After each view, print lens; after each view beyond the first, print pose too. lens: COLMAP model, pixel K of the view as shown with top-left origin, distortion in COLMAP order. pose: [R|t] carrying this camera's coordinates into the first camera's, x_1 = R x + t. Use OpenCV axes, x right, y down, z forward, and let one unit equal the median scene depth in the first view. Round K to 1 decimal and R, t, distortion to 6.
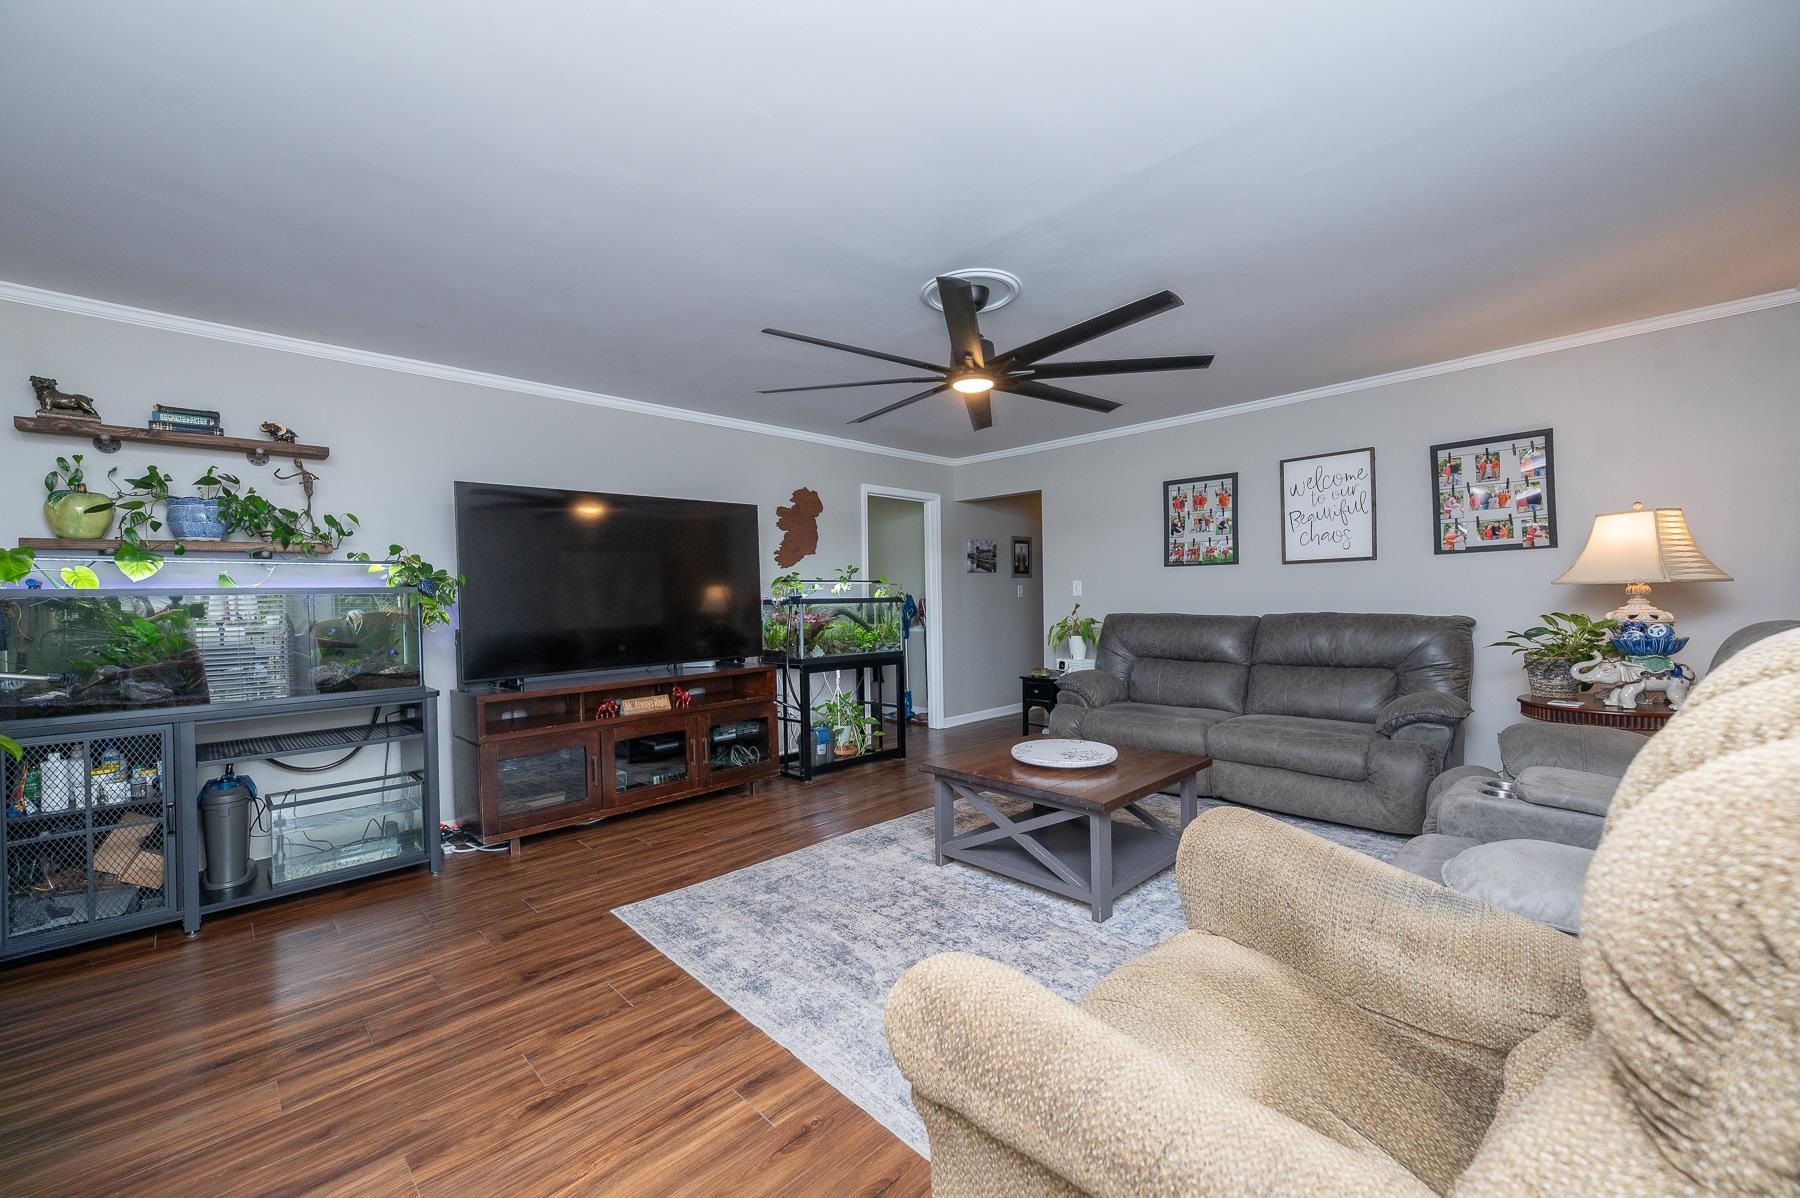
lens RADIAL K [[729.1, 0, 895.4], [0, 729.1, 592.3], [0, 0, 1]] dist [-0.001023, -0.000141]
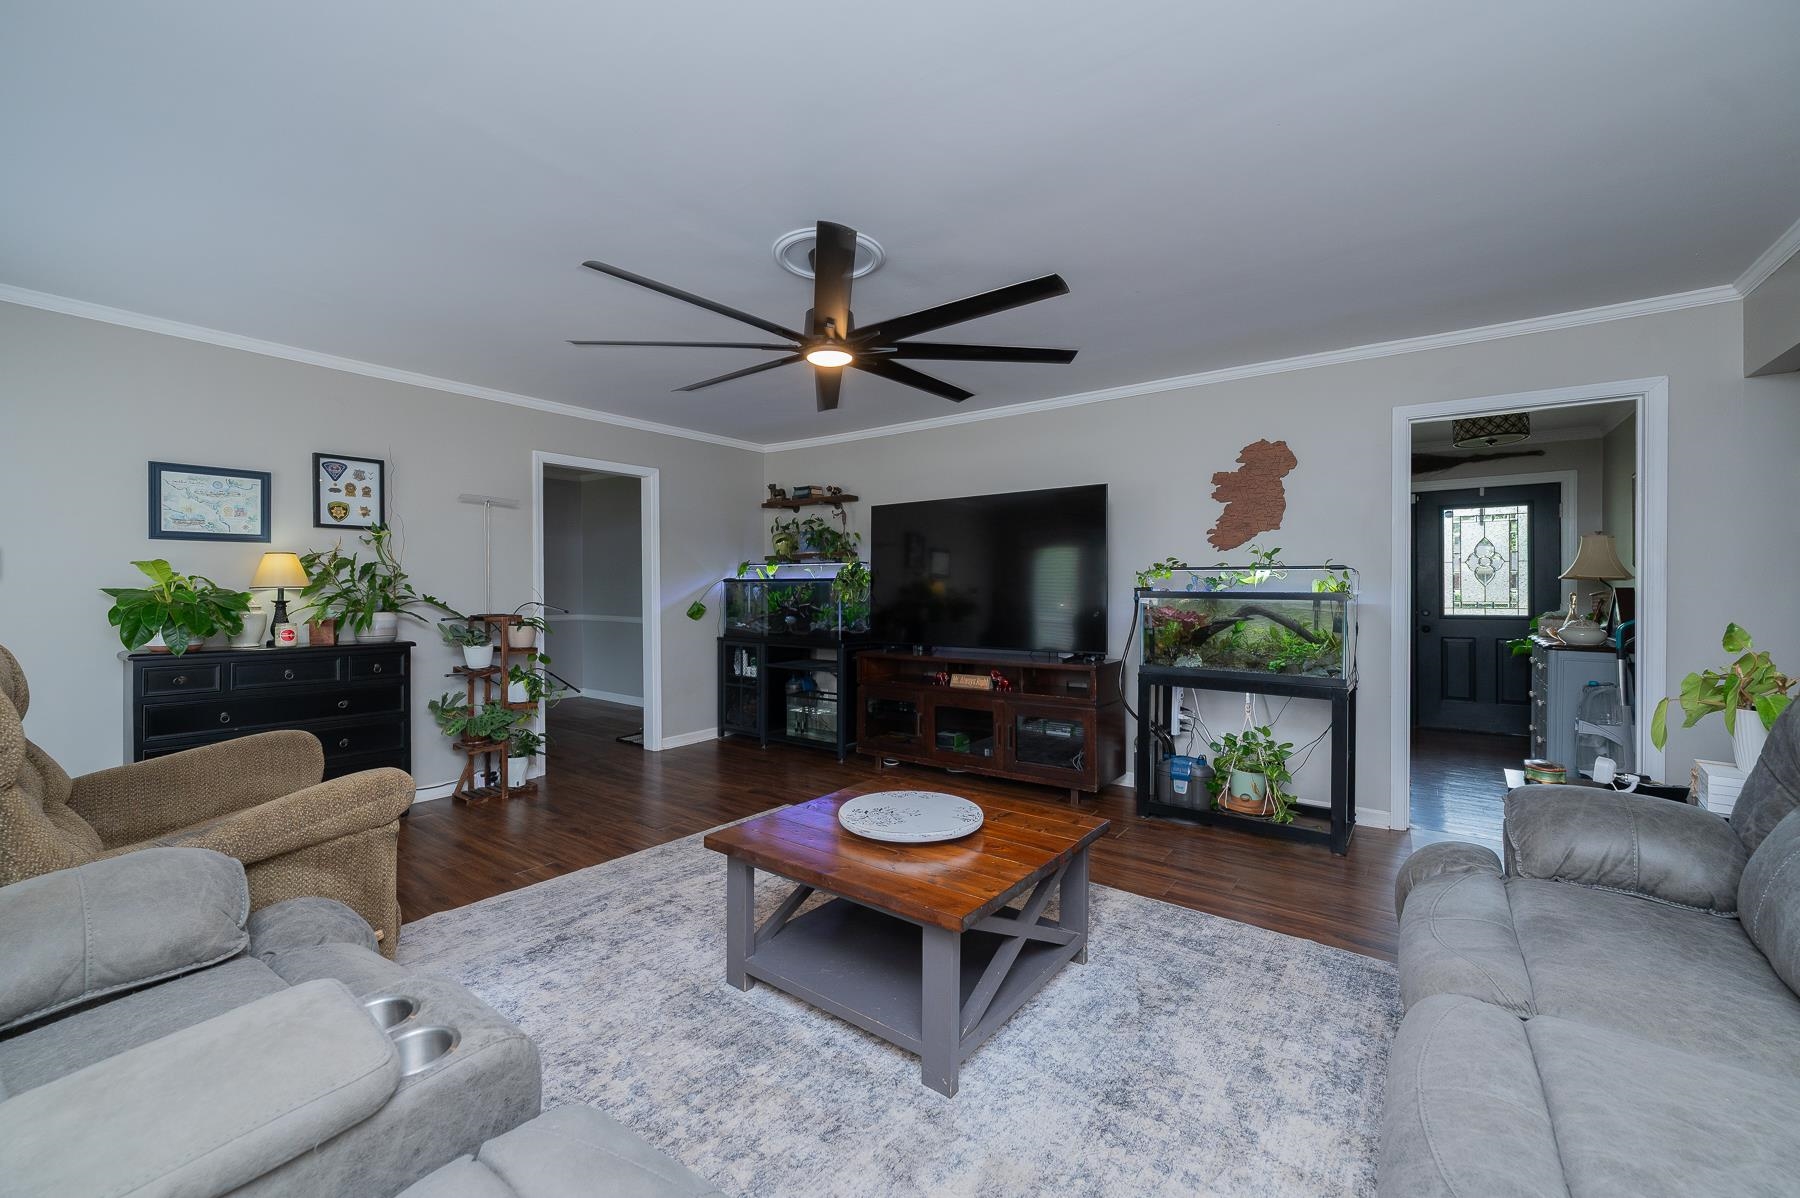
lens RADIAL K [[729.1, 0, 877.3], [0, 729.1, 590.4], [0, 0, 1]] dist [-0.001023, -0.000141]
pose [[0.133238, 0.024061, -0.990792, 0.766806], [0.004037, 0.999684, 0.024819, -0.016231], [0.991076, -0.007307, 0.133098, 0.716649]]
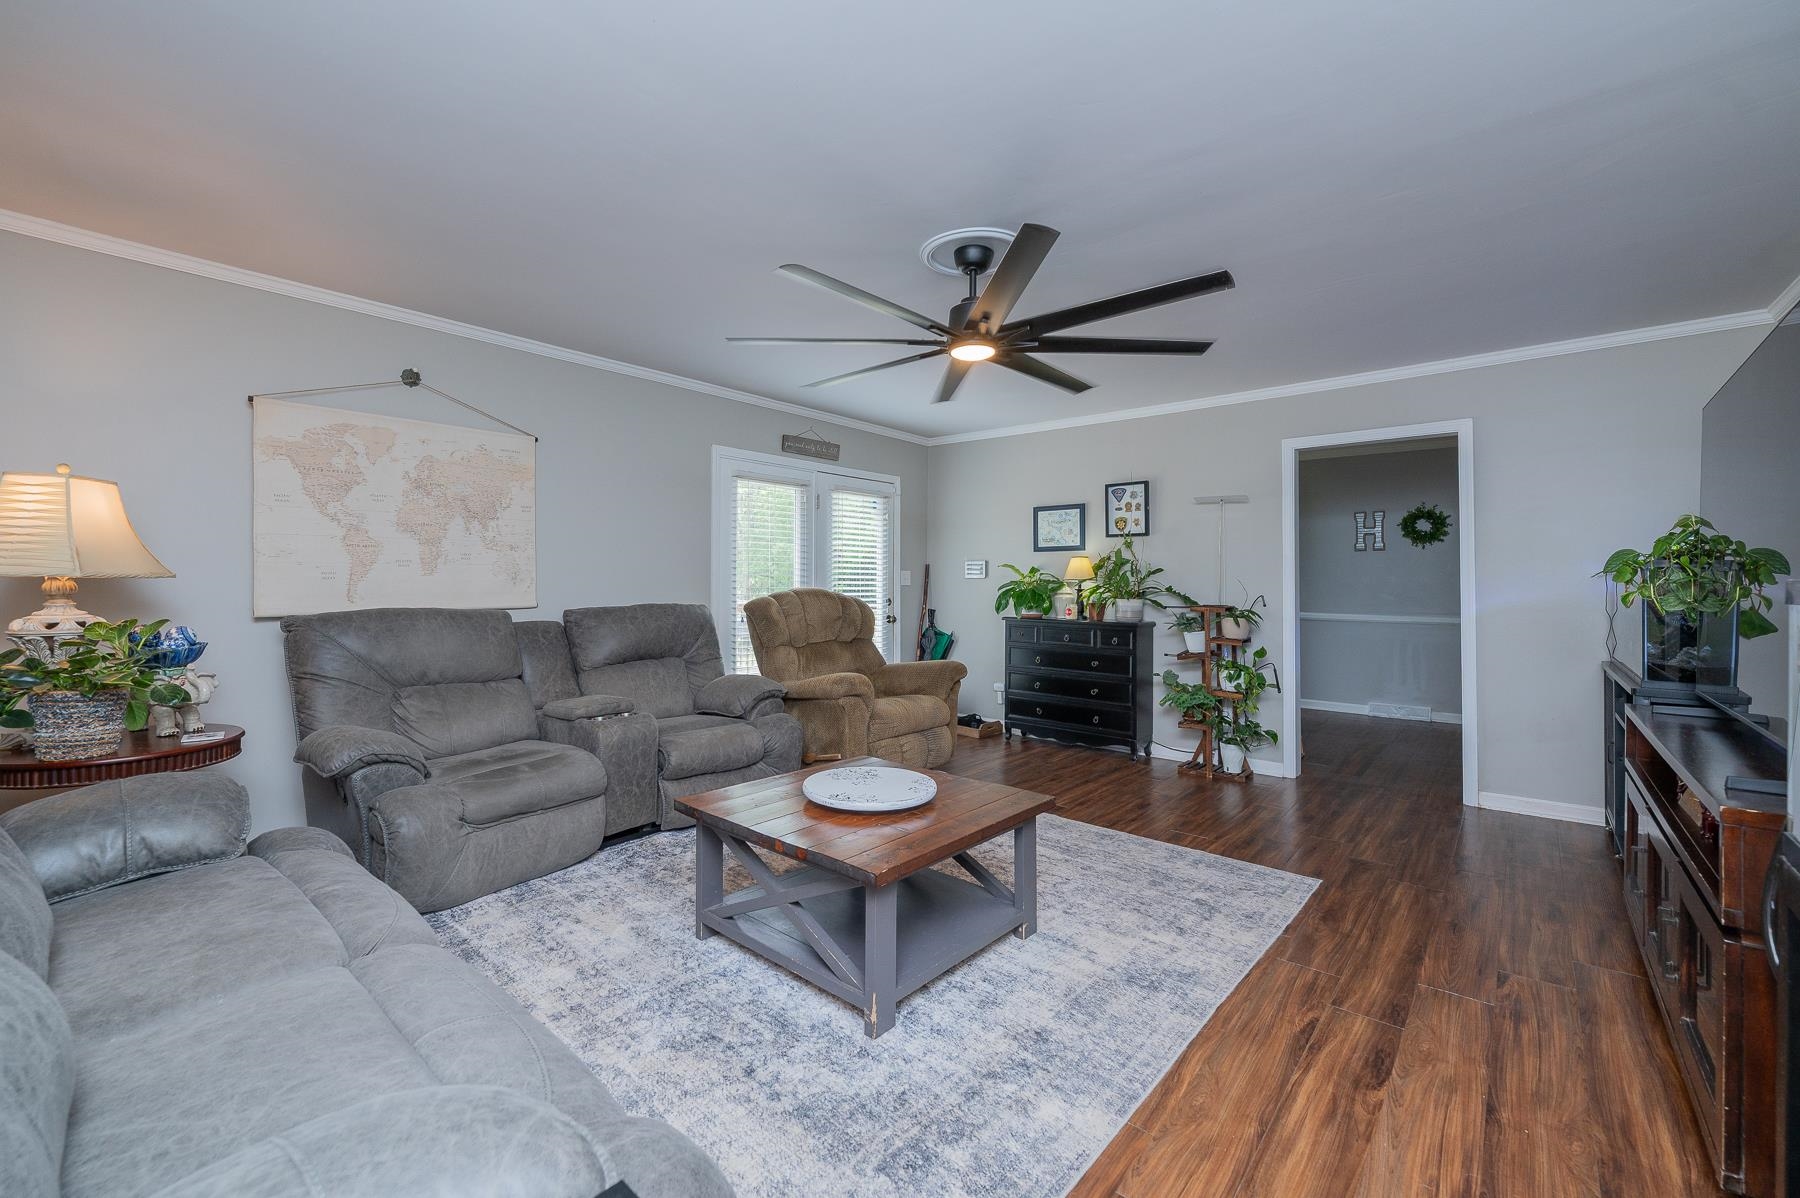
lens RADIAL K [[729.1, 0, 875.1], [0, 729.1, 581.9], [0, 0, 1]] dist [-0.001023, -0.000141]
pose [[-0.997984, 0.014710, -0.061744, 0.219109], [0.015118, 0.999867, -0.006149, 0.006453], [0.061645, -0.007070, -0.998073, 1.447120]]
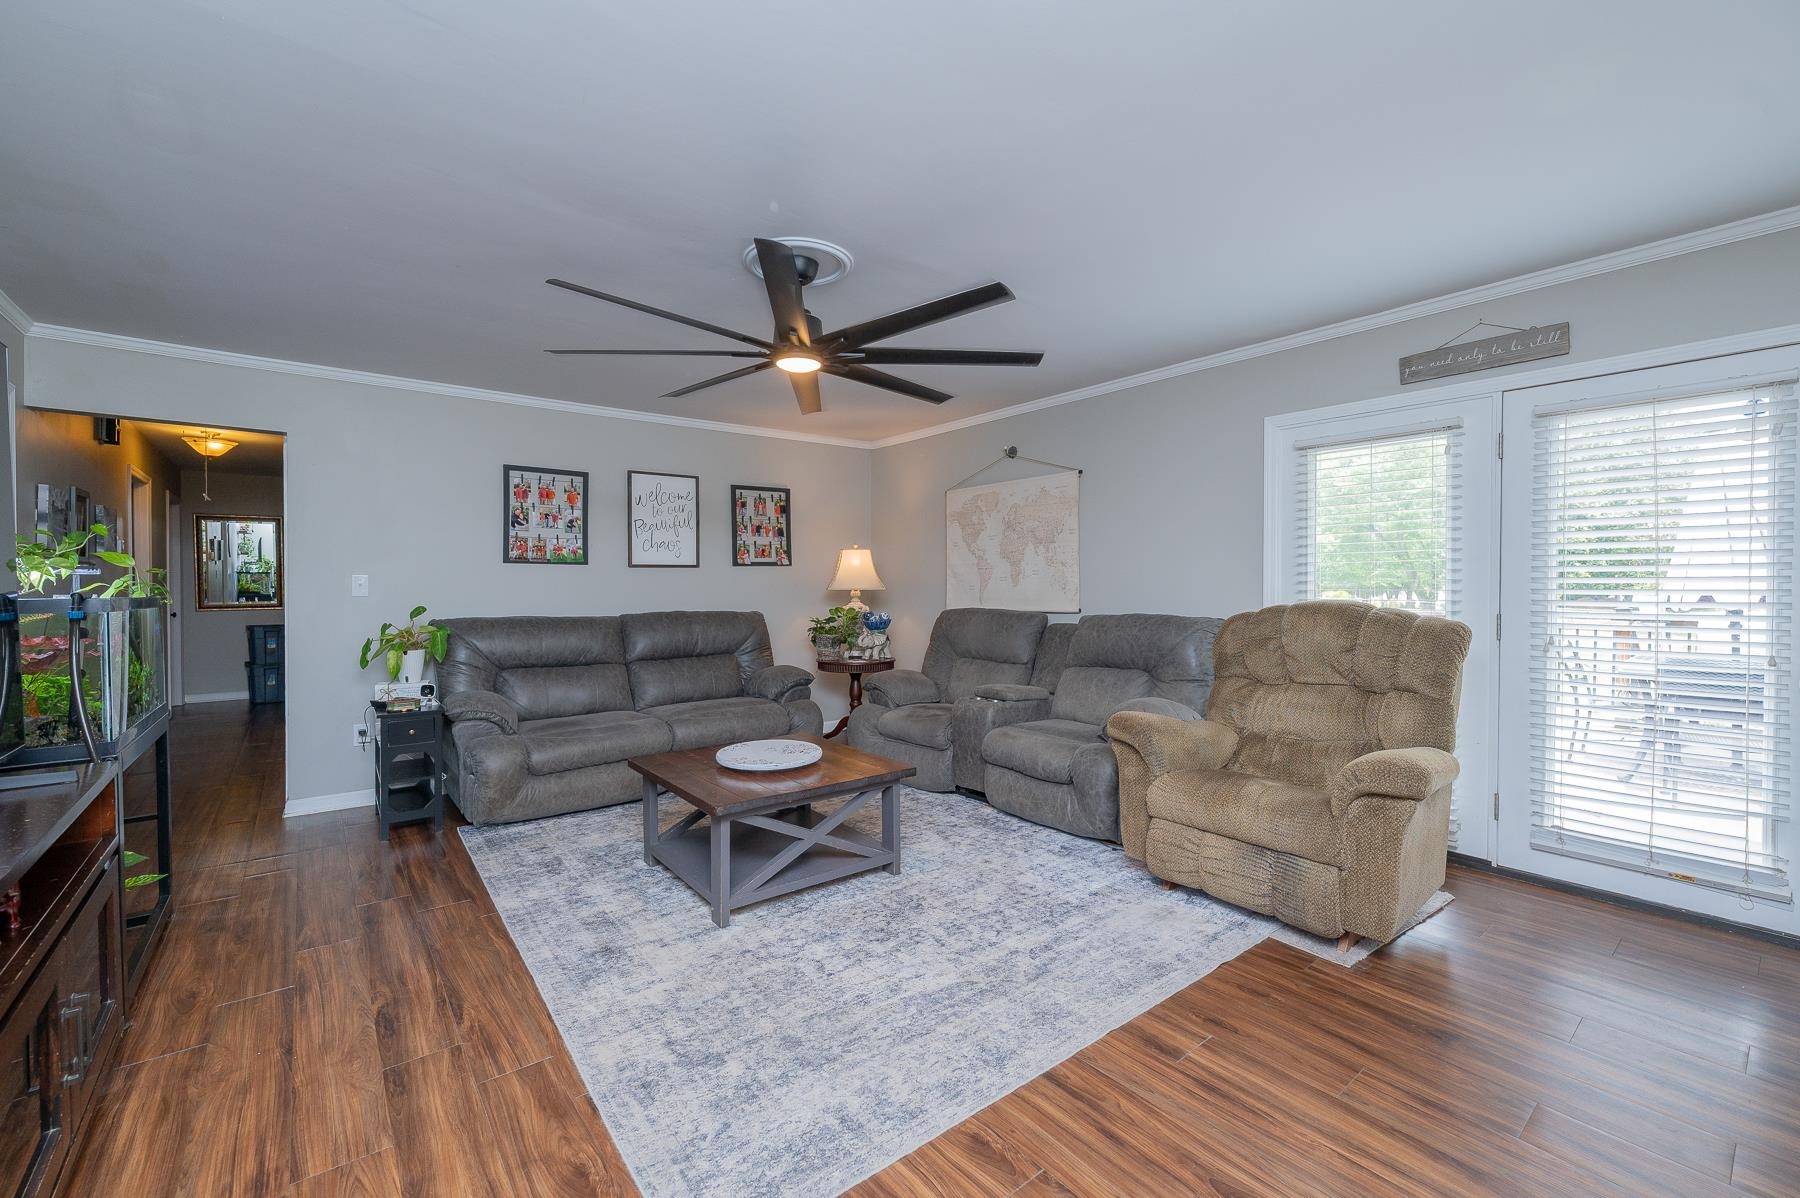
lens RADIAL K [[729.1, 0, 904.3], [0, 729.1, 609.6], [0, 0, 1]] dist [-0.001023, -0.000141]
pose [[0.089294, -0.014631, 0.995898, -0.597530], [-0.004562, 0.999876, 0.015098, 0.006320], [-0.995995, -0.005892, 0.089216, 0.599593]]
